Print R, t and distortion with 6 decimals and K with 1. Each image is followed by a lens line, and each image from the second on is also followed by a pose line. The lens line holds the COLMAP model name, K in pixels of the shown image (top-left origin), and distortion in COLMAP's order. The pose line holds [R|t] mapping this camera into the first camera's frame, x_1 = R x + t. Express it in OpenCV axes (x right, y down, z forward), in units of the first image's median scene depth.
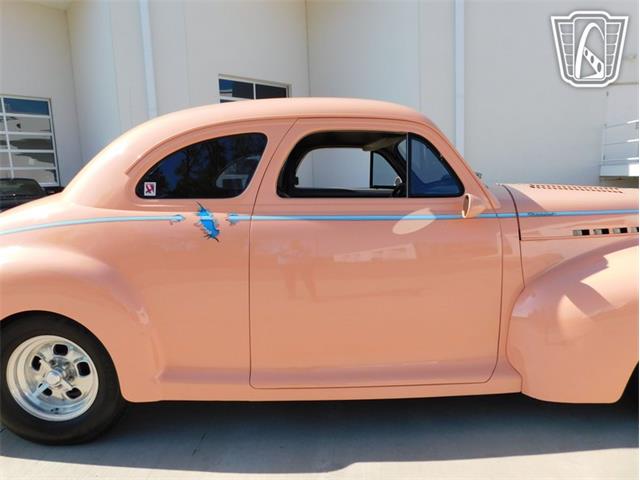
lens RADIAL K [[423.7, 0, 316.9], [0, 423.7, 240.5], [0, 0, 1]] dist [-0.070343, 0.056349]
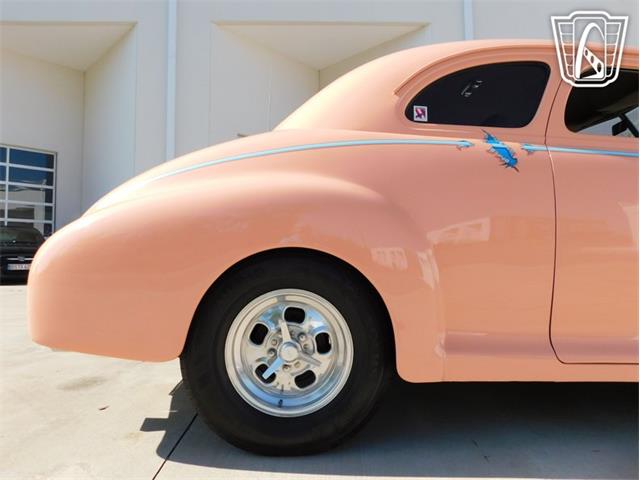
lens RADIAL K [[423.7, 0, 316.9], [0, 423.7, 240.5], [0, 0, 1]] dist [-0.070343, 0.056349]
pose [[0.997337, 0.029216, 0.066818, -0.633211], [-0.015994, 0.981565, -0.190459, 0.276932], [-0.071150, 0.188884, 0.979419, 0.243962]]
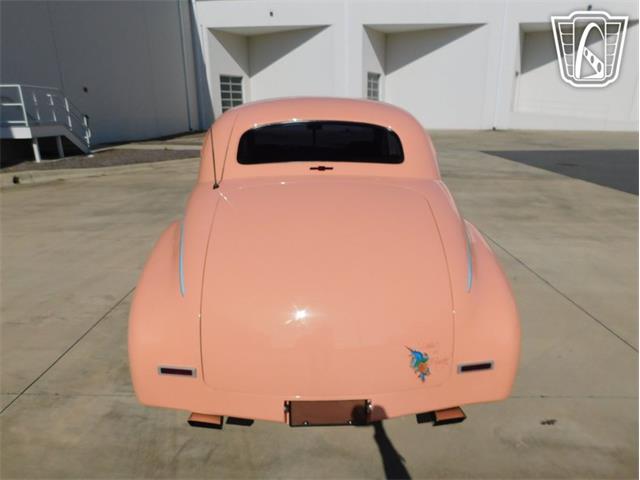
lens RADIAL K [[423.7, 0, 316.9], [0, 423.7, 240.5], [0, 0, 1]] dist [-0.070343, 0.056349]
pose [[-0.028723, -0.257034, 0.965975, -1.867409], [0.163184, 0.952204, 0.258222, -0.289040], [-0.986177, 0.165048, 0.014594, 1.400886]]
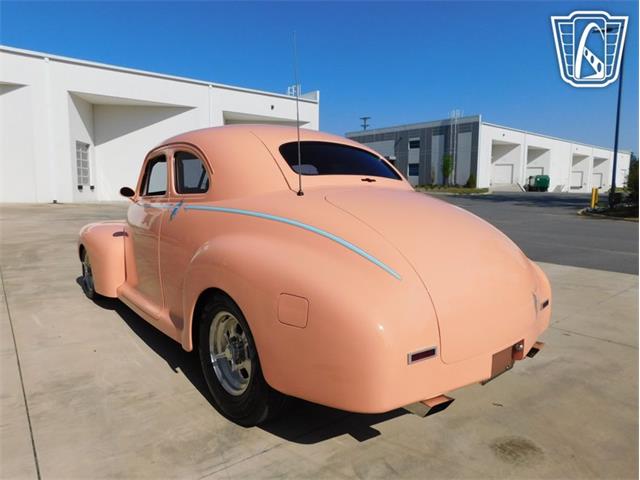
lens RADIAL K [[423.7, 0, 316.9], [0, 423.7, 240.5], [0, 0, 1]] dist [-0.070343, 0.056349]
pose [[-0.660420, -0.060536, 0.748452, -1.574070], [0.125583, 0.973802, 0.189575, -0.261547], [-0.740320, 0.219192, -0.635516, 2.353427]]
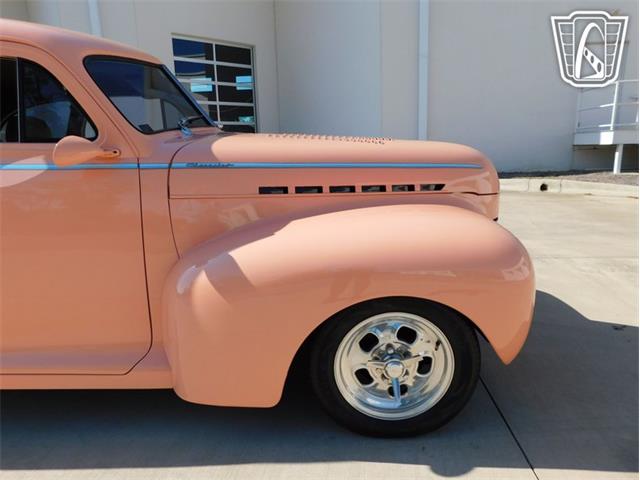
lens RADIAL K [[423.7, 0, 316.9], [0, 423.7, 240.5], [0, 0, 1]] dist [-0.070343, 0.056349]
pose [[0.999408, 0.016921, -0.029950, 0.800776], [-0.014858, 0.997589, 0.067791, 0.021473], [0.031025, -0.067306, 0.997250, 0.226614]]
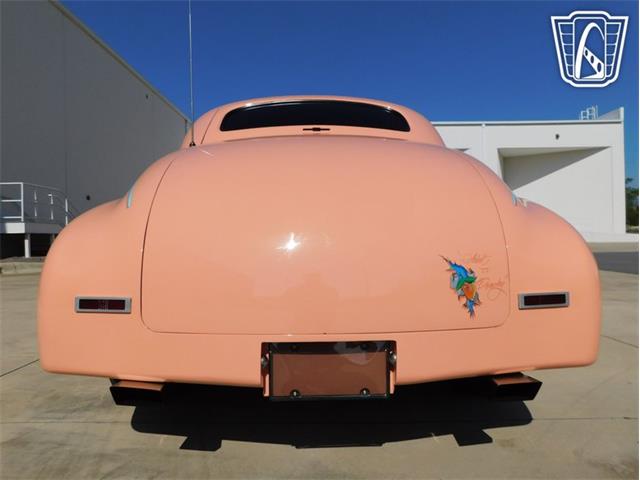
lens RADIAL K [[423.7, 0, 316.9], [0, 423.7, 240.5], [0, 0, 1]] dist [-0.070343, 0.056349]
pose [[-0.039013, 0.034842, 0.998631, -1.689340], [0.167837, 0.985422, -0.027824, 0.112384], [-0.985042, 0.166522, -0.044292, 1.460758]]
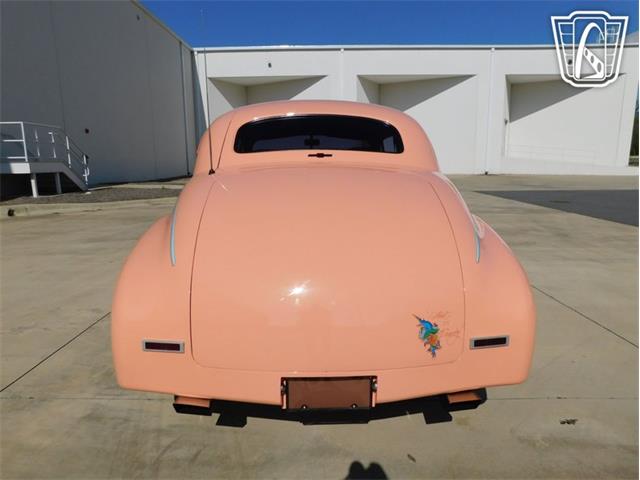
lens RADIAL K [[423.7, 0, 316.9], [0, 423.7, 240.5], [0, 0, 1]] dist [-0.070343, 0.056349]
pose [[-0.038395, -0.147226, 0.988357, -1.853607], [0.161518, 0.975166, 0.151536, -0.126168], [-0.986123, 0.165455, -0.013662, 1.435179]]
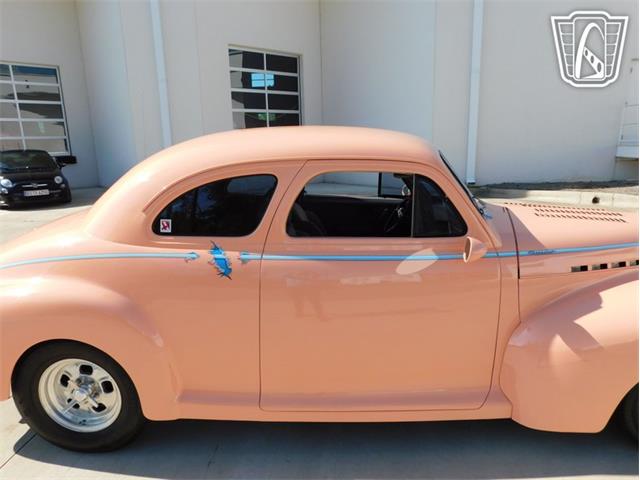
lens RADIAL K [[423.7, 0, 316.9], [0, 423.7, 240.5], [0, 0, 1]] dist [-0.070343, 0.056349]
pose [[0.999603, 0.019612, -0.020216, 0.002136], [-0.017782, 0.996048, 0.087016, -0.179912], [0.021843, -0.086622, 0.996002, -0.041424]]
